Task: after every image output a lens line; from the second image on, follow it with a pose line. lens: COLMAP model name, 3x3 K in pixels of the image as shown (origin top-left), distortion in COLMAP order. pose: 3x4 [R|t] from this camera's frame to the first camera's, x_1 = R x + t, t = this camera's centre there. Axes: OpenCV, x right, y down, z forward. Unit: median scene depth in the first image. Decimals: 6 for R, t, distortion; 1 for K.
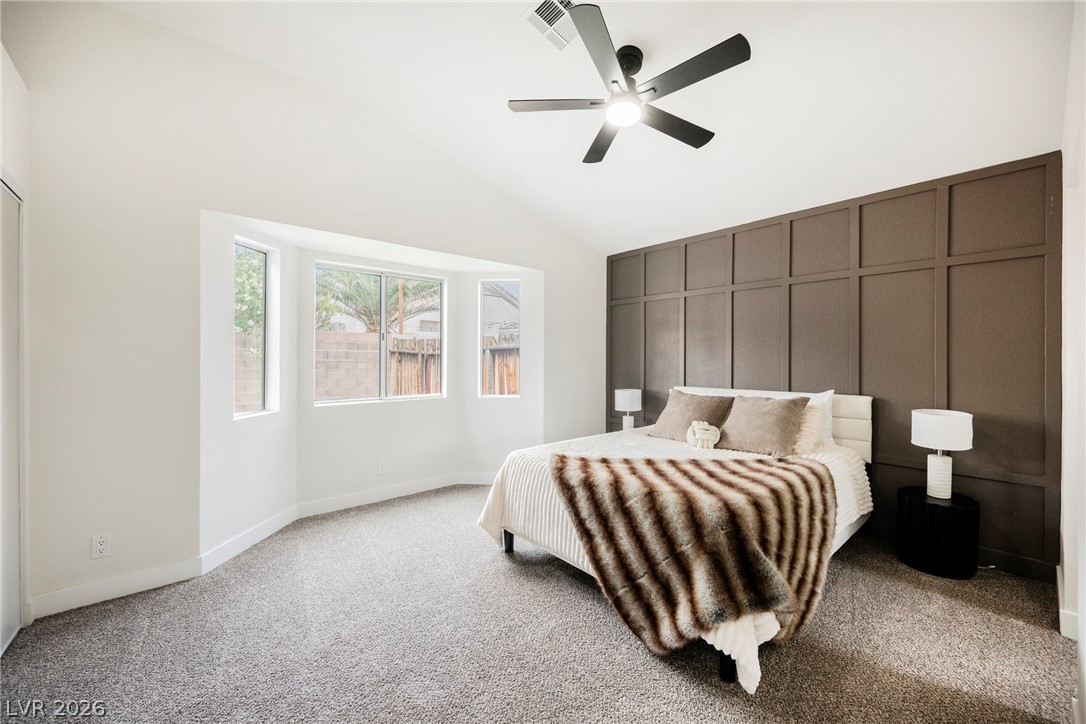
lens RADIAL K [[424.8, 0, 551.6], [0, 424.8, 360.1], [0, 0, 1]] dist [-0.001553, 0.000339]
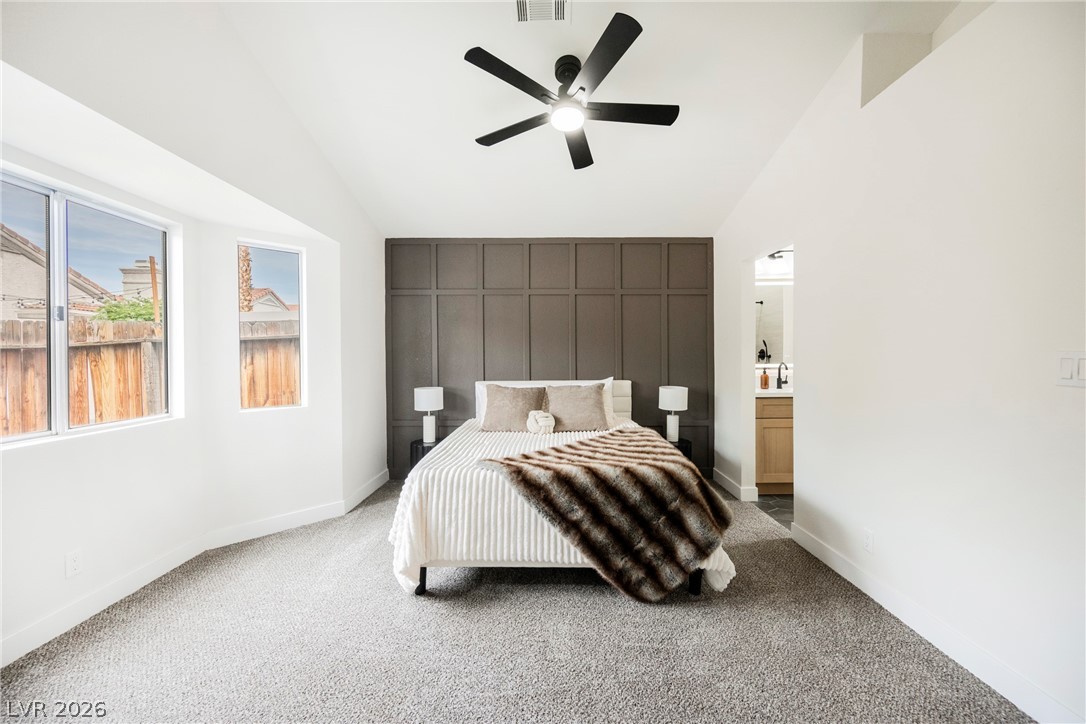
lens RADIAL K [[424.8, 0, 548.8], [0, 424.8, 358.9], [0, 0, 1]] dist [-0.001553, 0.000339]
pose [[0.655982, -0.008491, 0.754729, -0.491100], [0.005983, 0.999964, 0.006049, 0.002687], [-0.754753, 0.000548, 0.656009, 0.260208]]
